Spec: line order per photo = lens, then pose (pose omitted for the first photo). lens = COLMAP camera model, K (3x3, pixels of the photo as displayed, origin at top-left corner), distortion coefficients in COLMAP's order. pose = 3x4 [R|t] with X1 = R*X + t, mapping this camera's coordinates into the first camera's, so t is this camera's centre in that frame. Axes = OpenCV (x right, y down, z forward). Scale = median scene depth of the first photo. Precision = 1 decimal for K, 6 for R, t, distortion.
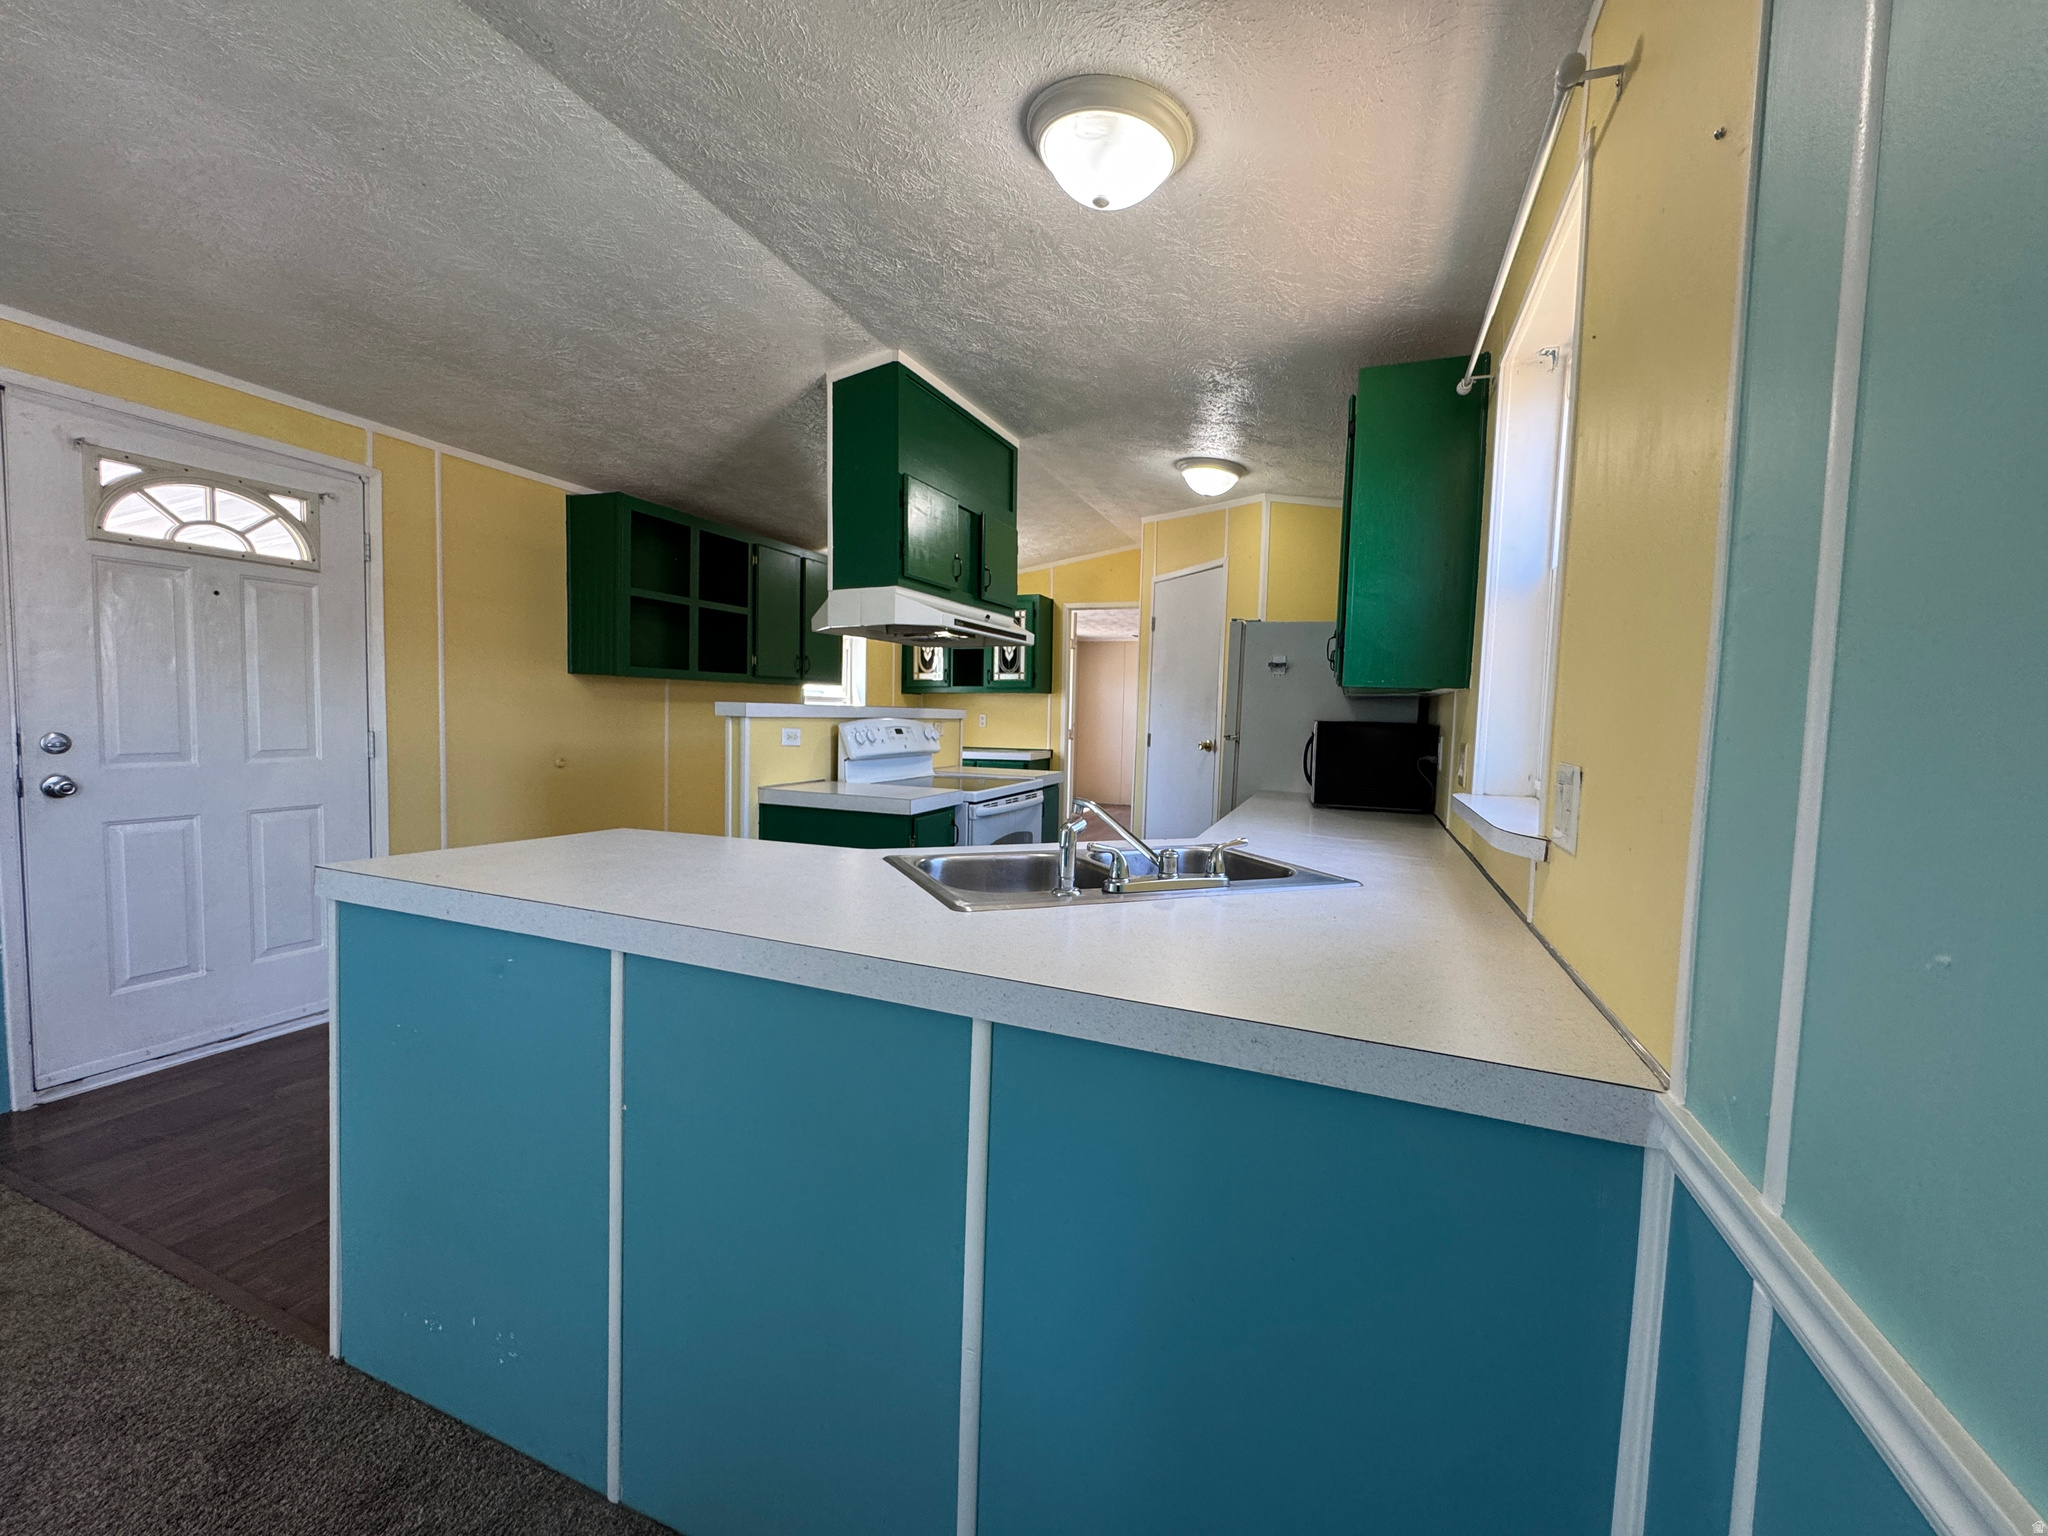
lens RADIAL K [[821.4, 0, 1023.4], [0, 821.4, 765.9], [0, 0, 1]] dist [-0.004873, 0.000895]
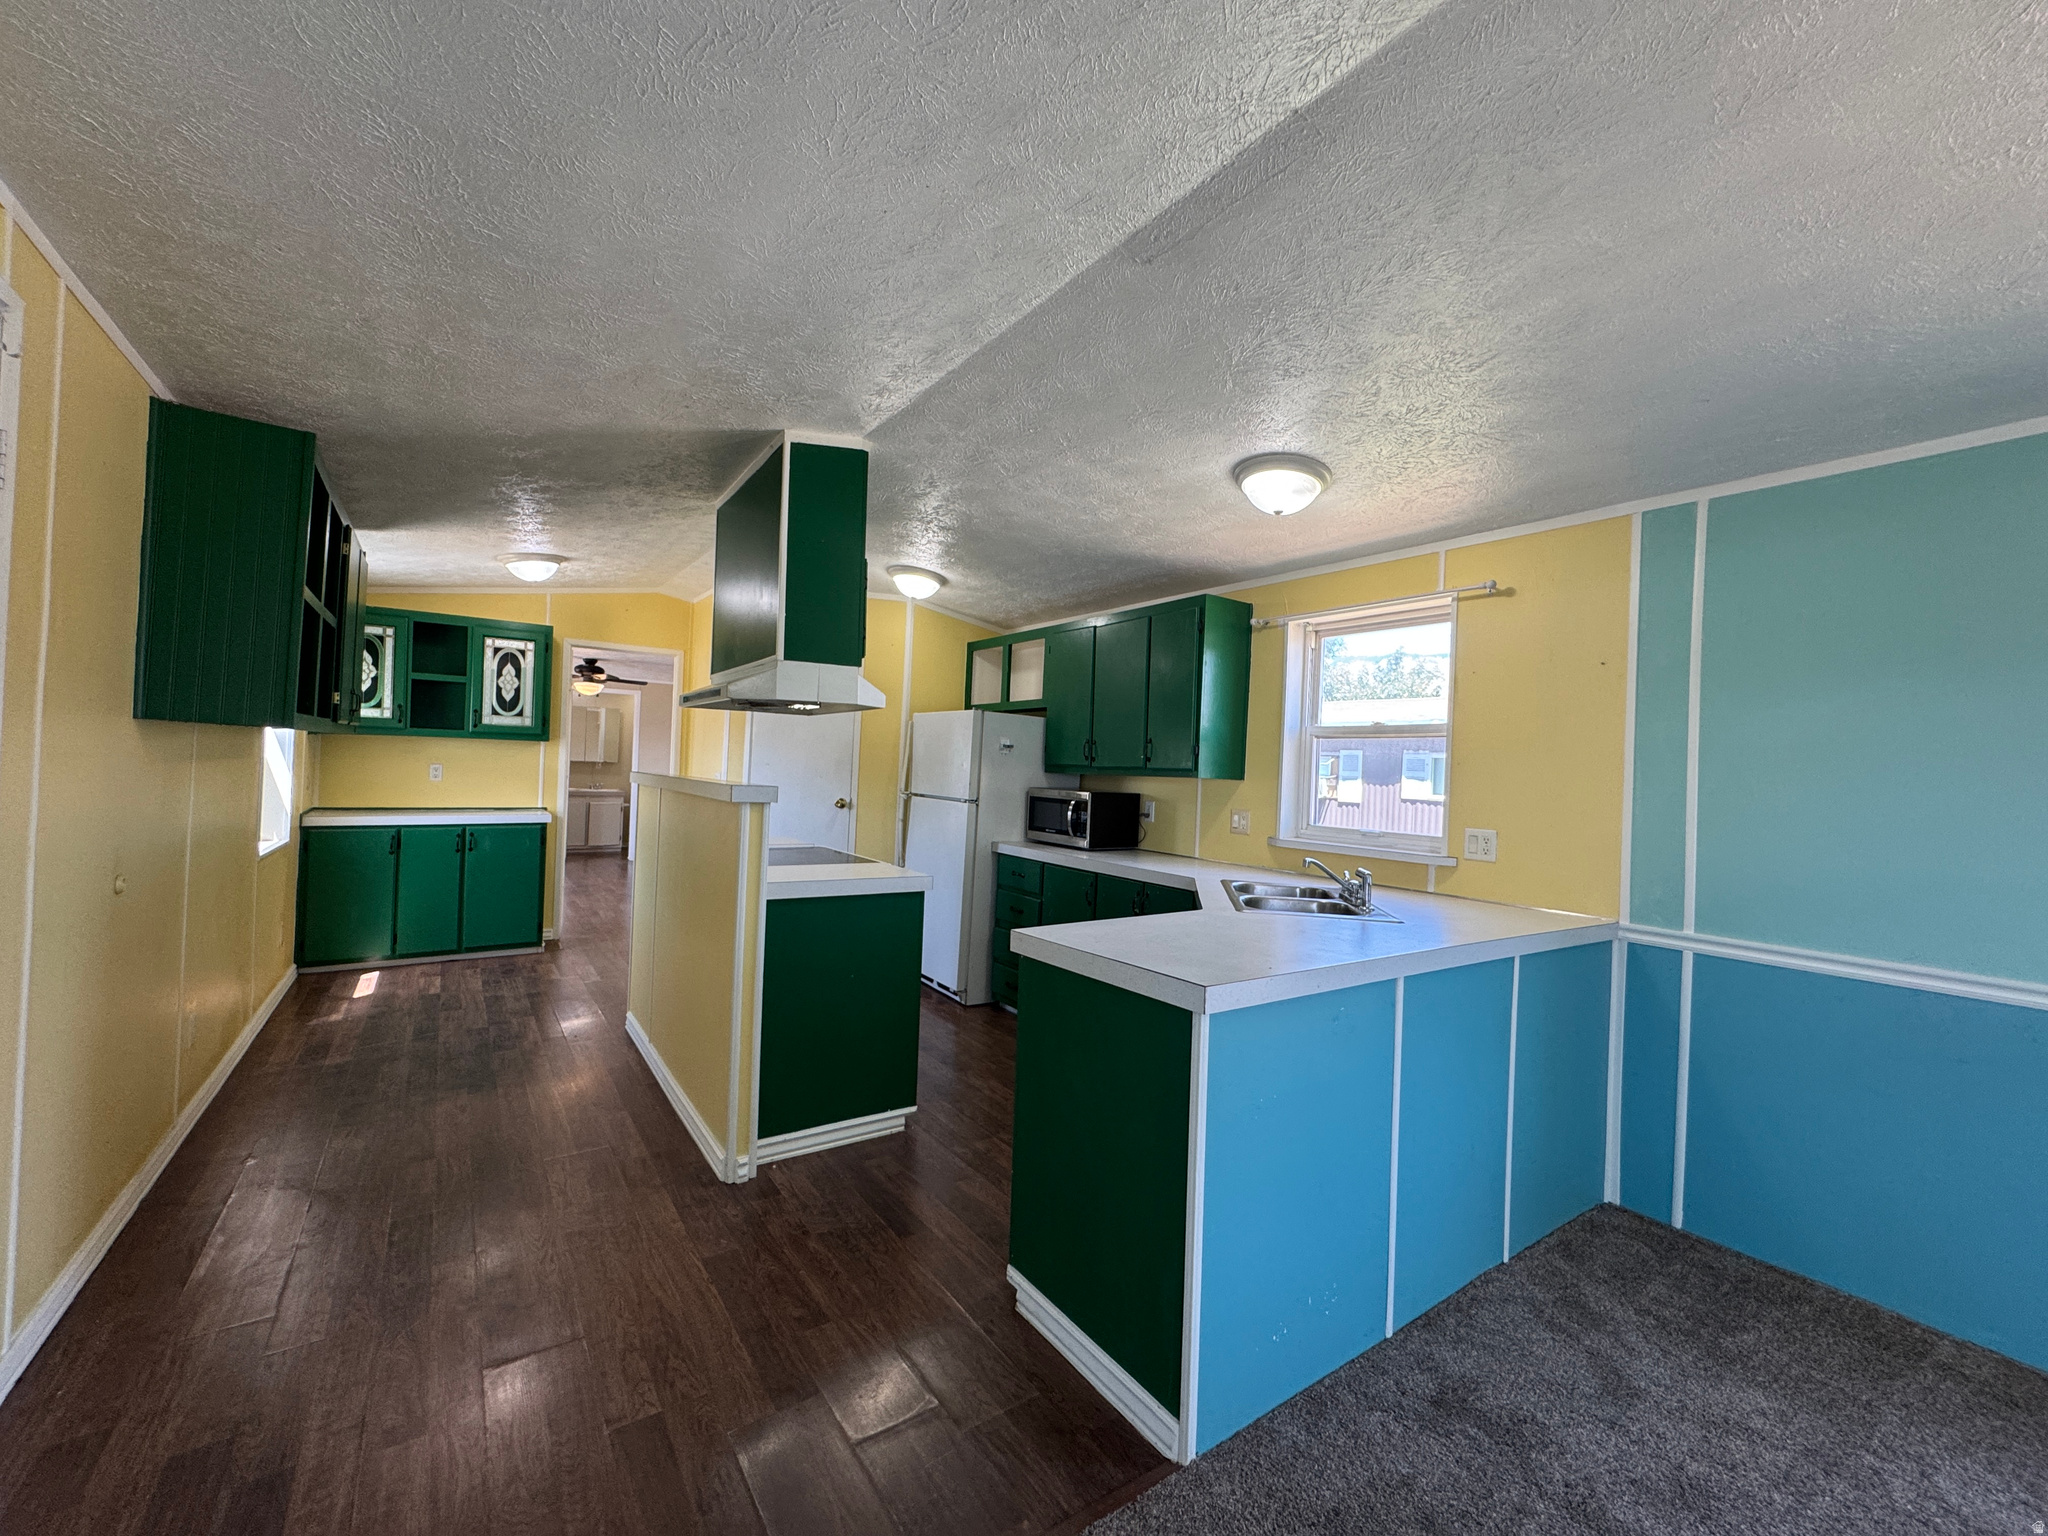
lens RADIAL K [[821.4, 0, 1023.4], [0, 821.4, 765.9], [0, 0, 1]] dist [-0.004873, 0.000895]
pose [[0.550438, 0.002947, 0.834871, -0.774893], [0.026517, 0.999428, -0.021010, -0.061972], [-0.834455, 0.033703, 0.550045, 0.242419]]
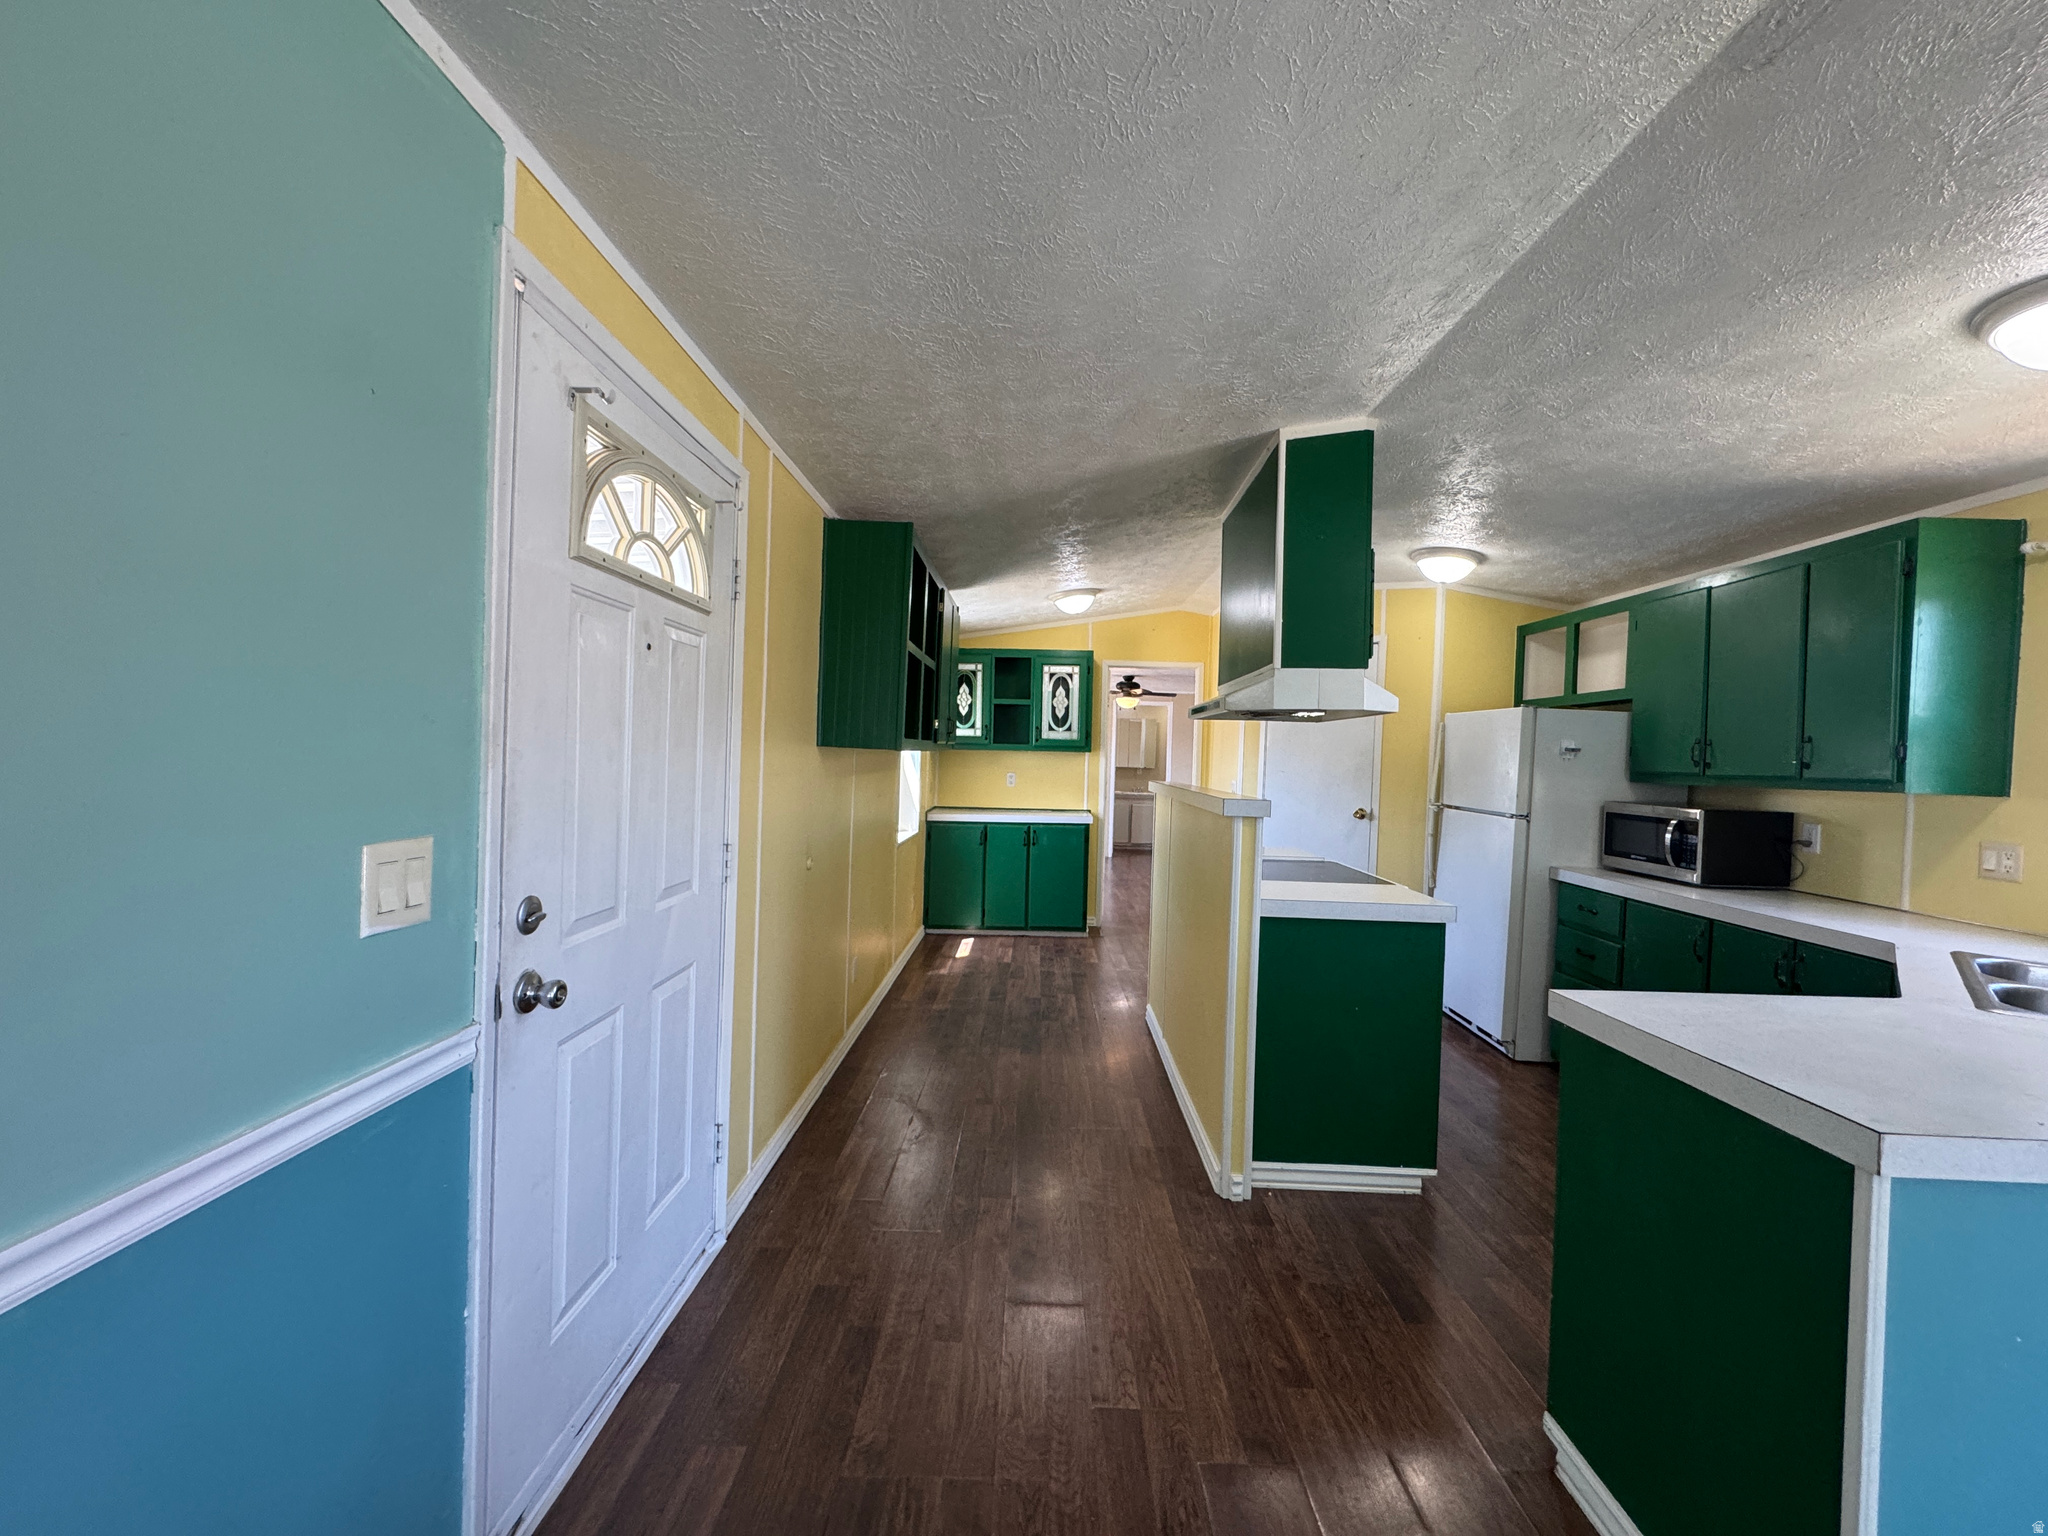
lens RADIAL K [[821.4, 0, 1023.4], [0, 821.4, 765.9], [0, 0, 1]] dist [-0.004873, 0.000895]
pose [[0.936369, -0.000514, 0.351017, -0.730698], [0.014620, 0.999188, -0.037536, -0.071145], [-0.350713, 0.040280, 0.935616, 0.241248]]
